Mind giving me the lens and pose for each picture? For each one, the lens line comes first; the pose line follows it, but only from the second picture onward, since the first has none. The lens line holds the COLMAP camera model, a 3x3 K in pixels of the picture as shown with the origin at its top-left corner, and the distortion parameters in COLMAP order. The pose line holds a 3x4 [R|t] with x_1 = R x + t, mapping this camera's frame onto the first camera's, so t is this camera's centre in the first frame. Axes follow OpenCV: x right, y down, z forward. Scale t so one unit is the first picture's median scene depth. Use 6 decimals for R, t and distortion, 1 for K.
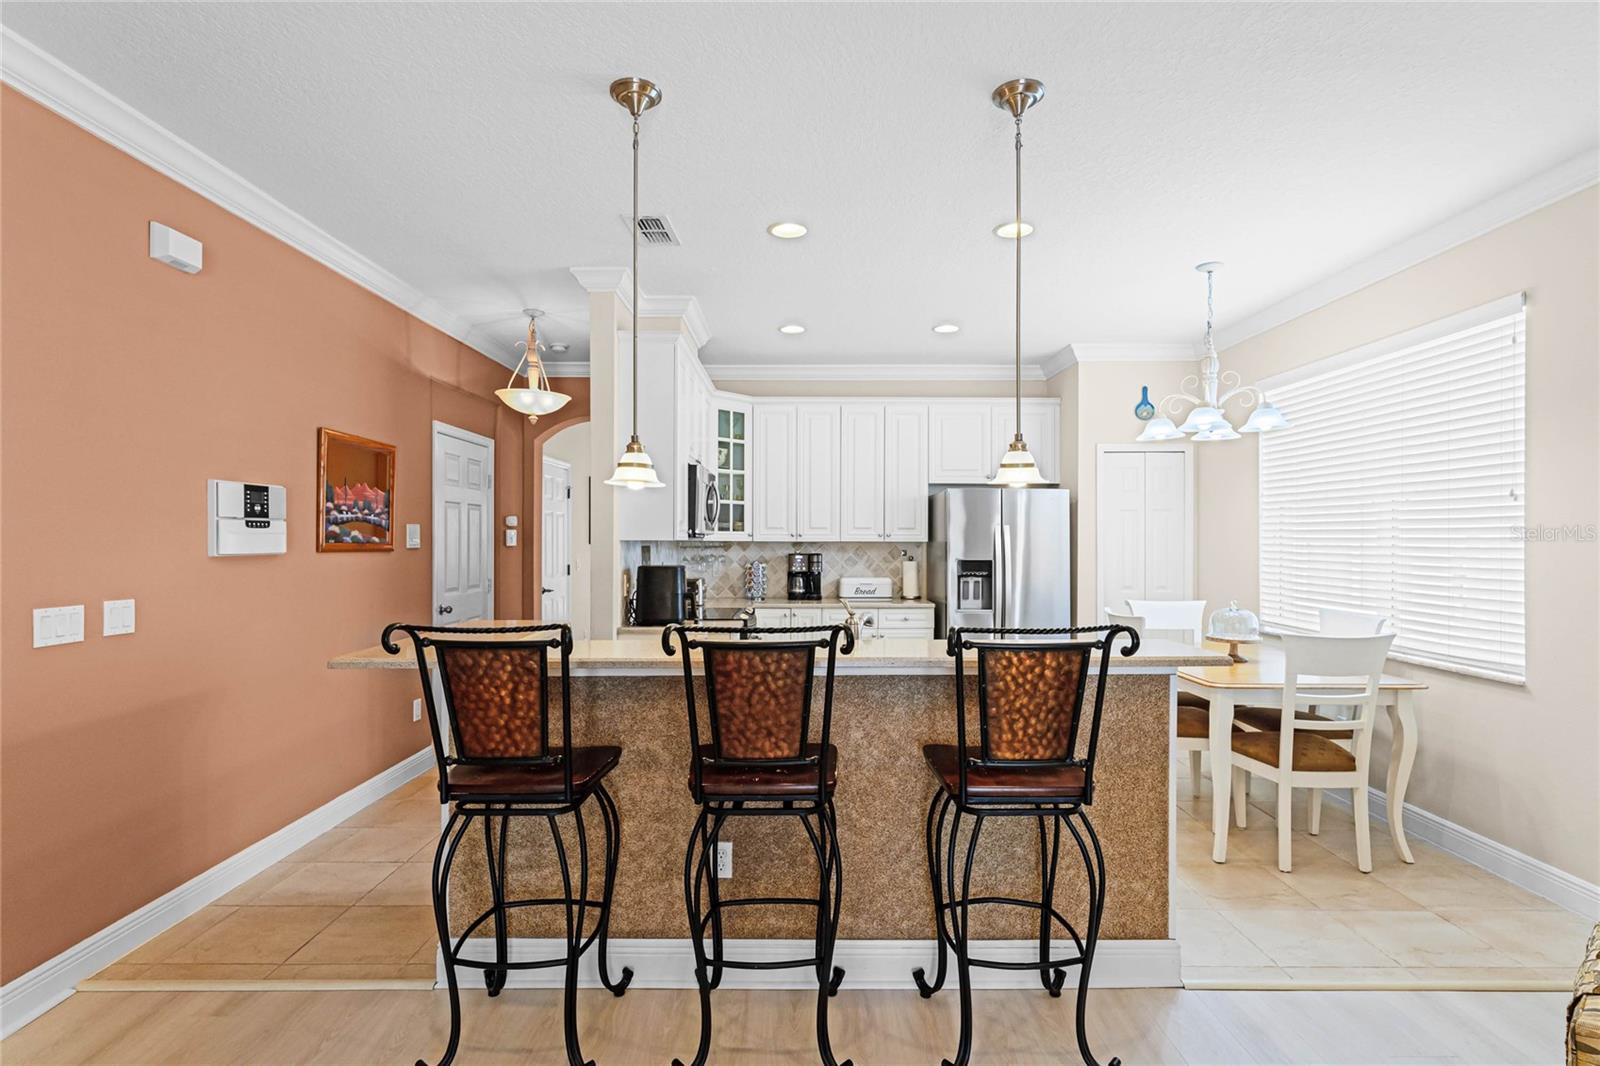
lens RADIAL K [[773.7, 0, 805.9], [0, 773.7, 541.2], [0, 0, 1]] dist [-0.005236, -0.000308]
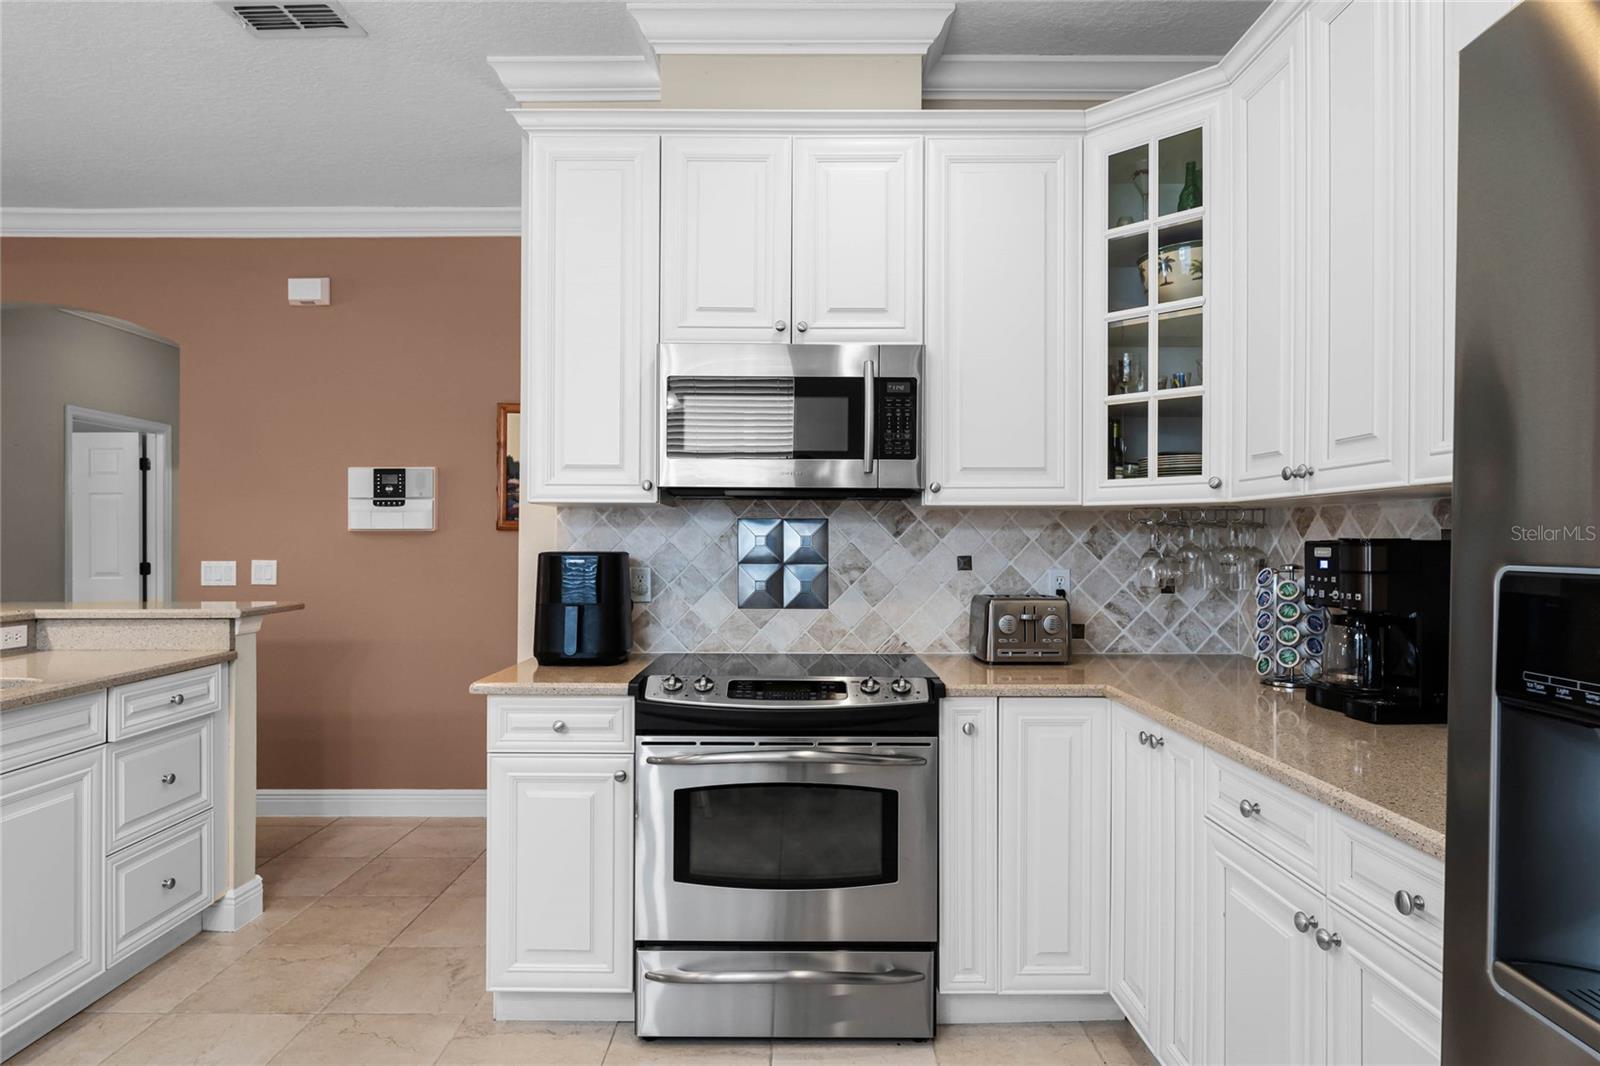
lens RADIAL K [[905.9, 0, 800.2], [0, 905.9, 534.2], [0, 0, 1]] dist [0.003433, 0.000414]
pose [[-0.008013, -0.002393, -0.999965, 0.616615], [-0.001091, 0.999997, -0.002384, 0.026364], [0.999967, 0.001071, -0.008016, 1.630862]]
